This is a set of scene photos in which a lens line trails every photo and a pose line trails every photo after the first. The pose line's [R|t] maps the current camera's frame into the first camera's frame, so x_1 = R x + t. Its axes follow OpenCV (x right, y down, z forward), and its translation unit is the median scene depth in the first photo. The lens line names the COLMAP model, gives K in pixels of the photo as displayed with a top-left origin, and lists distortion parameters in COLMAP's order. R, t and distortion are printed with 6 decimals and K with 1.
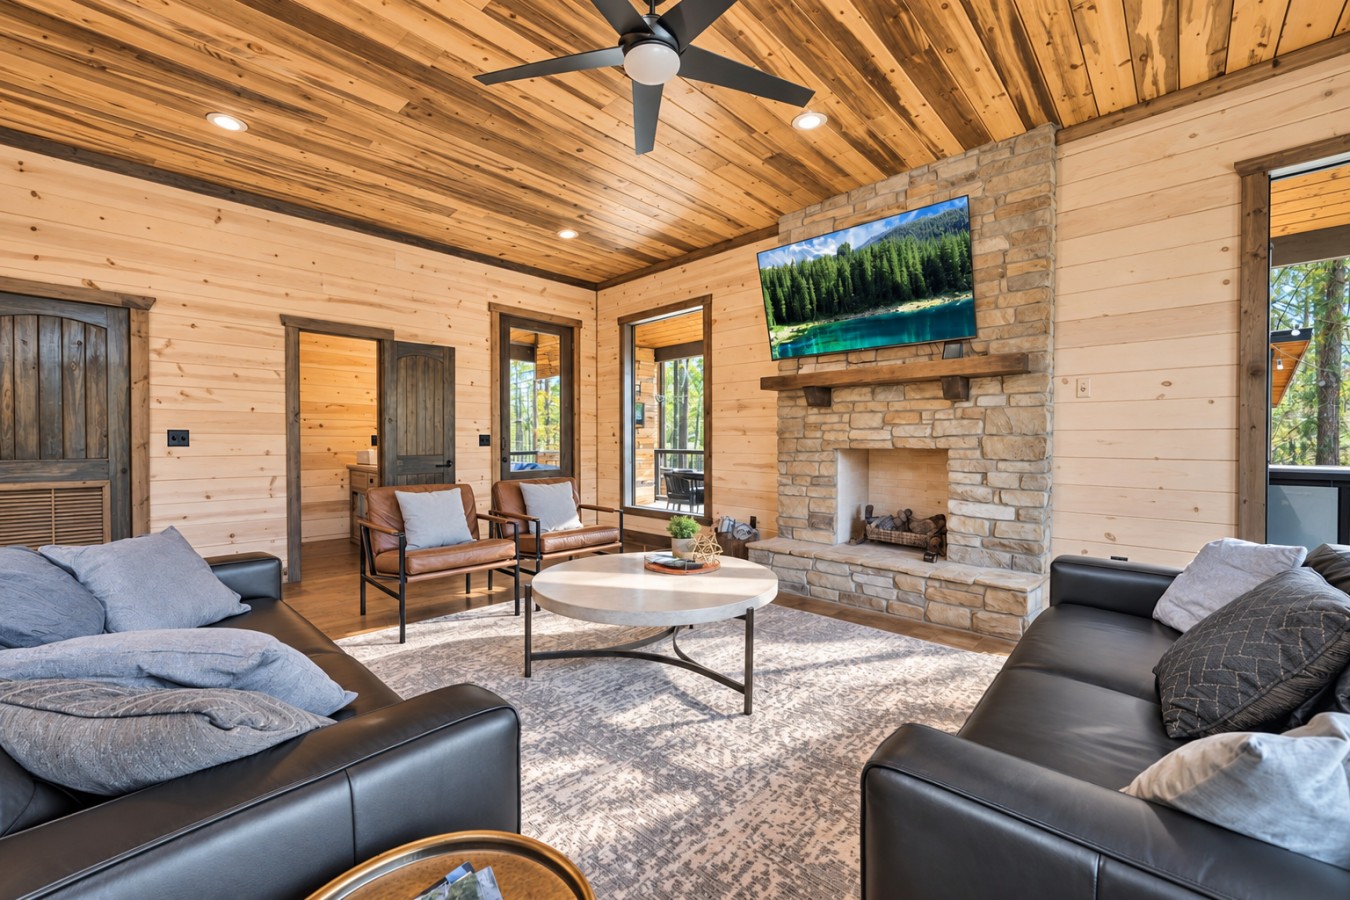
lens RADIAL K [[537.3, 0, 675.0], [0, 537.3, 450.0], [0, 0, 1]] dist [0.001879, 0.000110]
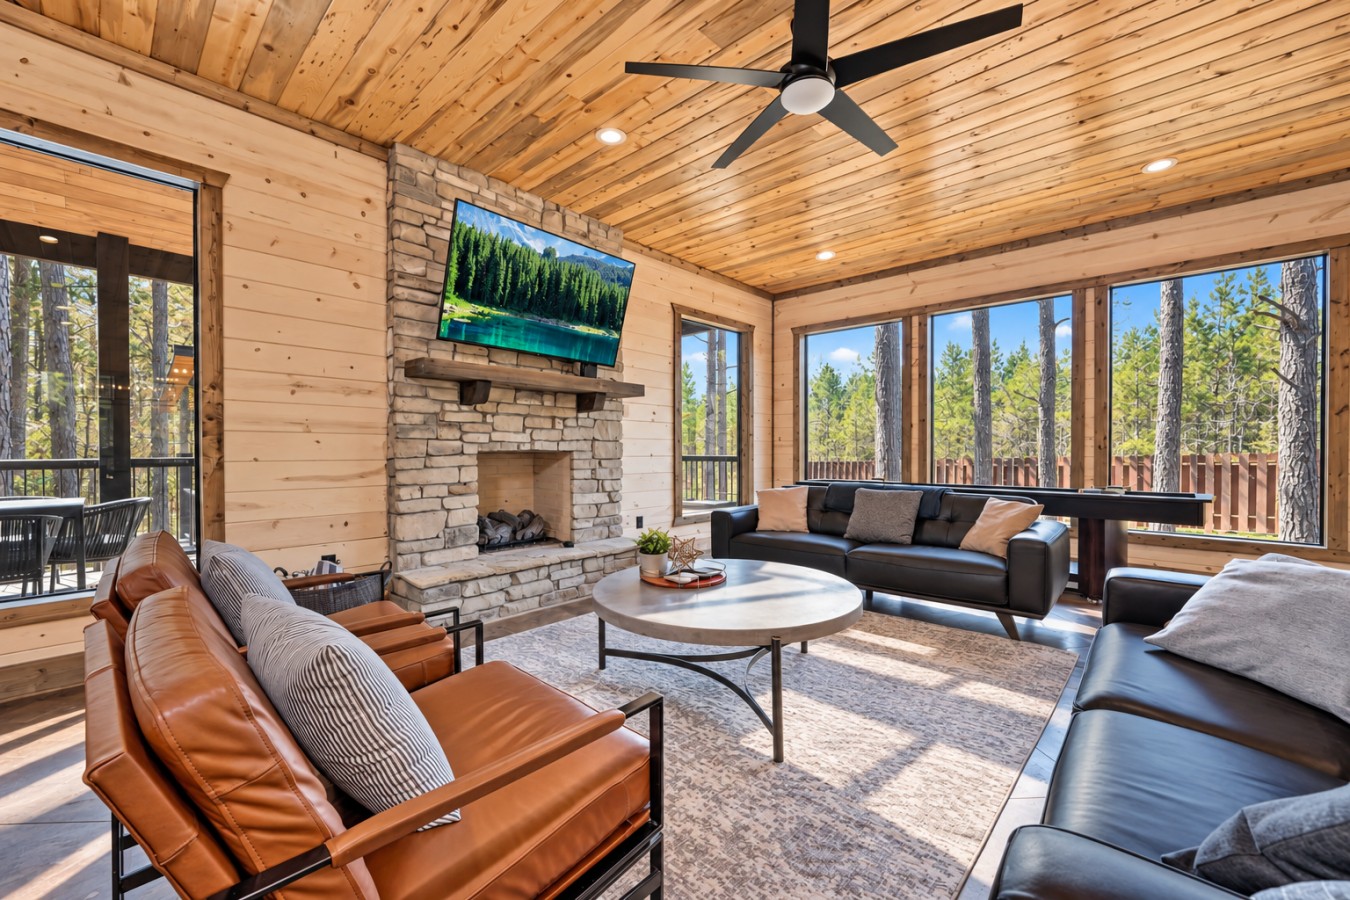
lens RADIAL K [[537.3, 0, 675.0], [0, 537.3, 450.0], [0, 0, 1]] dist [0.001879, 0.000110]
pose [[-0.012910, -0.001845, 0.999915, -0.673593], [0.013892, 0.999901, 0.002025, -0.003069], [-0.999820, 0.013917, -0.012883, 0.758901]]
